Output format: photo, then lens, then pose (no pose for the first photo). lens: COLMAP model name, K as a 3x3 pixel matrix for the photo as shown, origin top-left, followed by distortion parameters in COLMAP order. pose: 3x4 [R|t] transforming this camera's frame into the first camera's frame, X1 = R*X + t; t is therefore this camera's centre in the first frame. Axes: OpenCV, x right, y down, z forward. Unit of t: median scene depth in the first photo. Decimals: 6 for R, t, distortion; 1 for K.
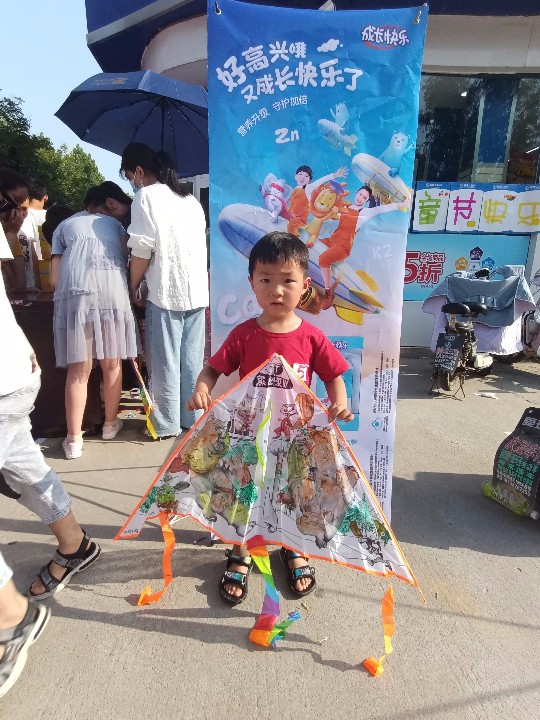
lens RADIAL K [[348.8, 0, 263.0], [0, 348.8, 356.5], [0, 0, 1]] dist [0.058142, -0.048467]
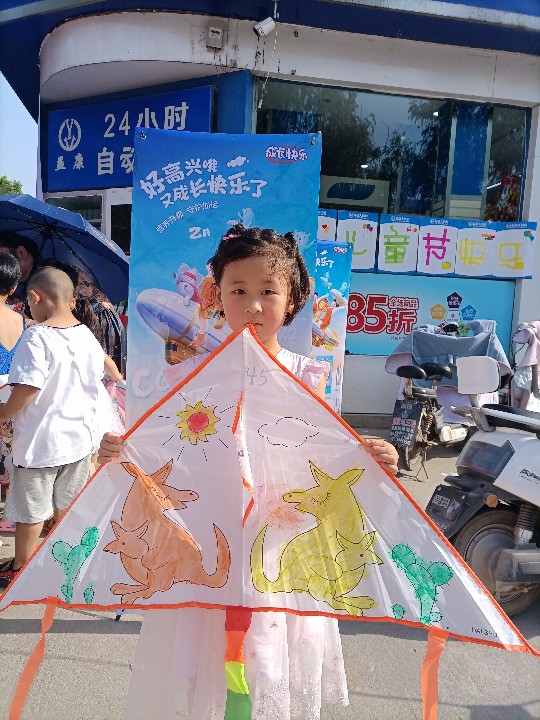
lens RADIAL K [[547.4, 0, 252.4], [0, 547.4, 362.0], [0, 0, 1]] dist [0.000288, 0.007053]
pose [[0.995186, 0.017811, 0.096370, 0.028137], [-0.006951, 0.993699, -0.111868, -0.007753], [-0.097755, 0.110659, 0.989039, -0.263463]]
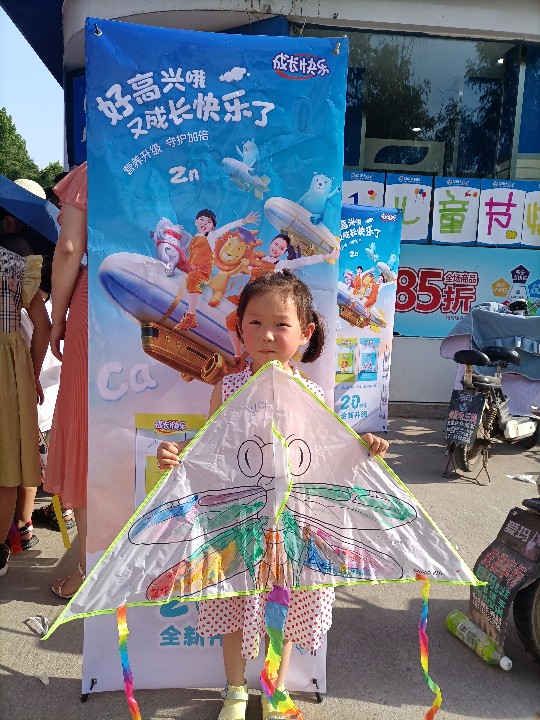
lens RADIAL K [[535.0, 0, 270.0], [0, 535.0, 360.0], [0, 0, 1]] dist [0.013051, -0.000263]
pose [[0.999427, 0.012241, 0.031567, 0.087685], [-0.009734, 0.996877, -0.078364, -0.037690], [-0.032428, 0.078011, 0.996425, -0.080317]]
